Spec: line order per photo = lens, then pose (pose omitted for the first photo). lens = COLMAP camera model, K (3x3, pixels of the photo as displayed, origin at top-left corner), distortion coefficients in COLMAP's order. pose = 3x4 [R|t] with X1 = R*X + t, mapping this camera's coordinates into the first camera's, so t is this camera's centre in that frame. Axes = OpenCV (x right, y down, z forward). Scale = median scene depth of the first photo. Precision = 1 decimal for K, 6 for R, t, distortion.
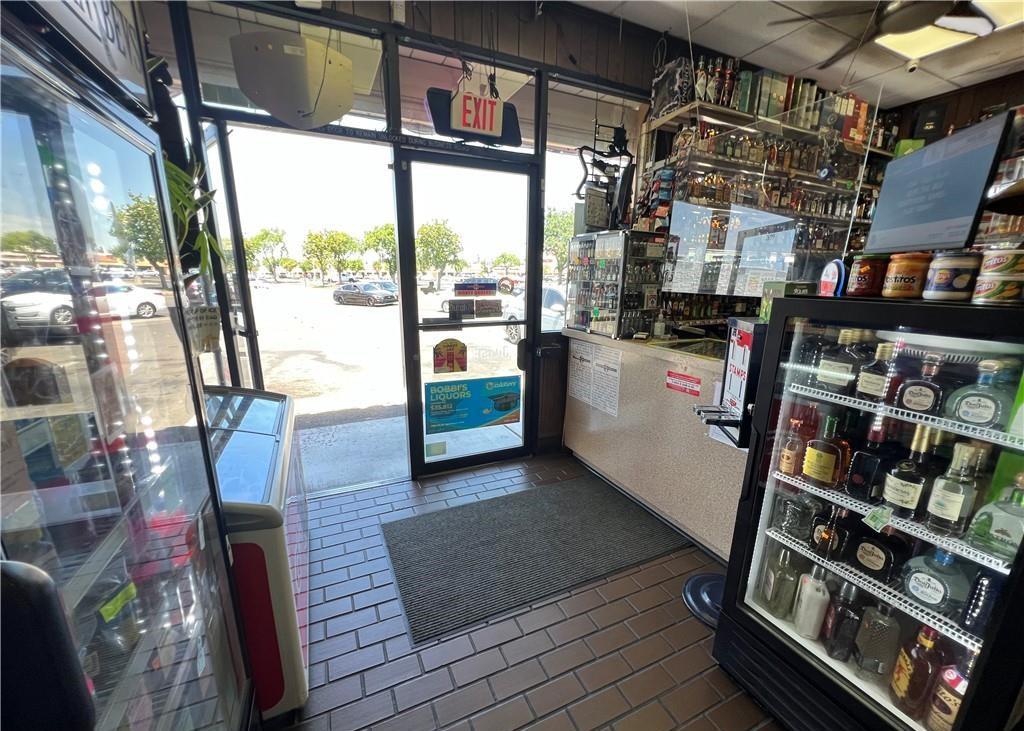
lens RADIAL K [[413.0, 0, 511.9], [0, 413.0, 380.7], [0, 0, 1]] dist [-0.000382, 0.000202]
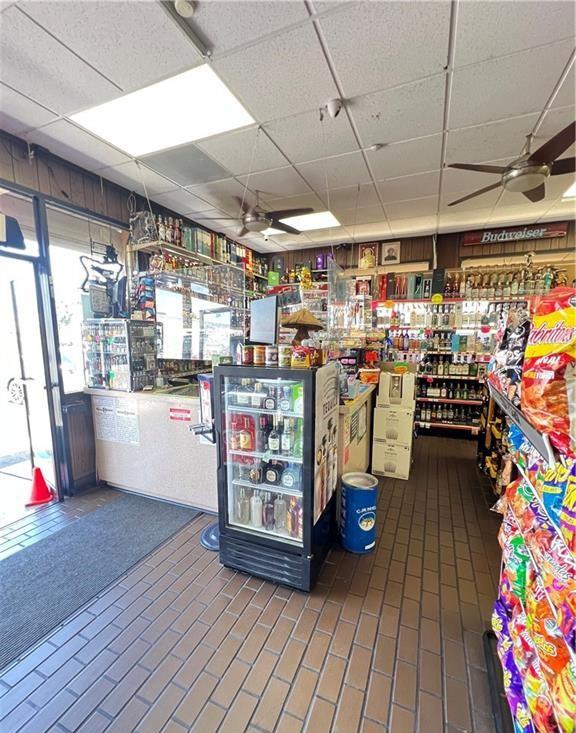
lens RADIAL K [[326.4, 0, 289.6], [0, 326.4, 383.6], [0, 0, 1]] dist [-0.009331, 0.000305]
pose [[0.746401, -0.109572, 0.656415, -0.075521], [0.172061, 0.984589, -0.031295, 0.001050], [-0.642870, 0.136302, 0.753751, -0.213919]]
